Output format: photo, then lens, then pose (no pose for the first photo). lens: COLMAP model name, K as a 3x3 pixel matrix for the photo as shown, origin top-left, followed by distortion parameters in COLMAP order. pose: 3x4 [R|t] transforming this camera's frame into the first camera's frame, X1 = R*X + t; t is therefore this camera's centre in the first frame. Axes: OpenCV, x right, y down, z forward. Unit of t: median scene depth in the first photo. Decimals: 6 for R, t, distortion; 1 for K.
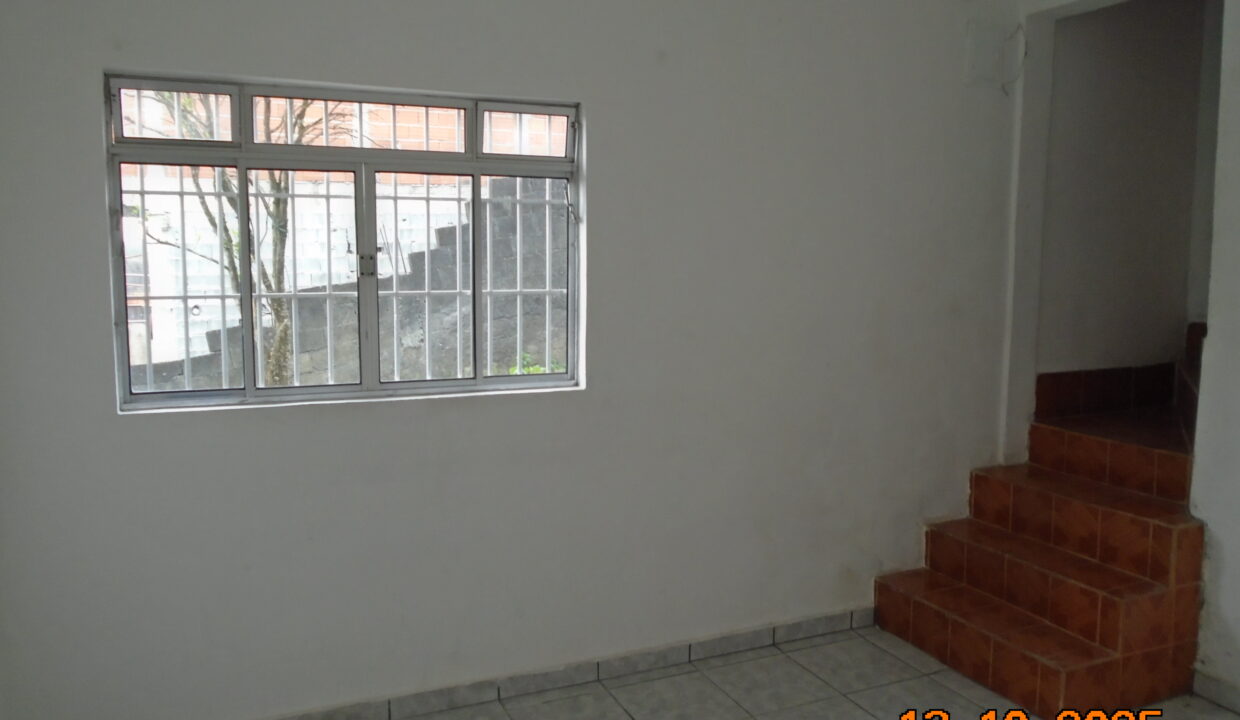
lens RADIAL K [[934.3, 0, 622.1], [0, 934.3, 361.2], [0, 0, 1]] dist [-0.005306, -0.004117]
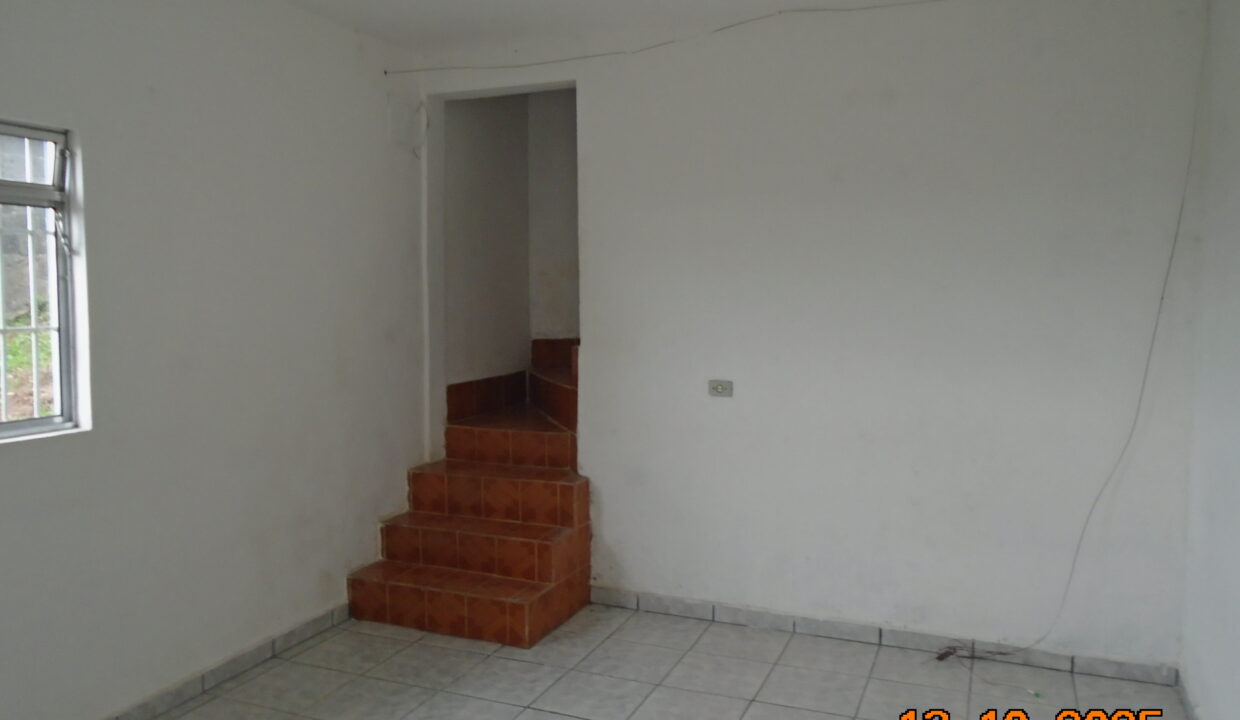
lens RADIAL K [[934.3, 0, 622.1], [0, 934.3, 361.2], [0, 0, 1]] dist [-0.005306, -0.004117]
pose [[0.722377, -0.054840, 0.689322, -0.274758], [0.080474, 0.996744, -0.005035, 0.008162], [-0.686801, 0.059109, 0.724438, -0.057438]]
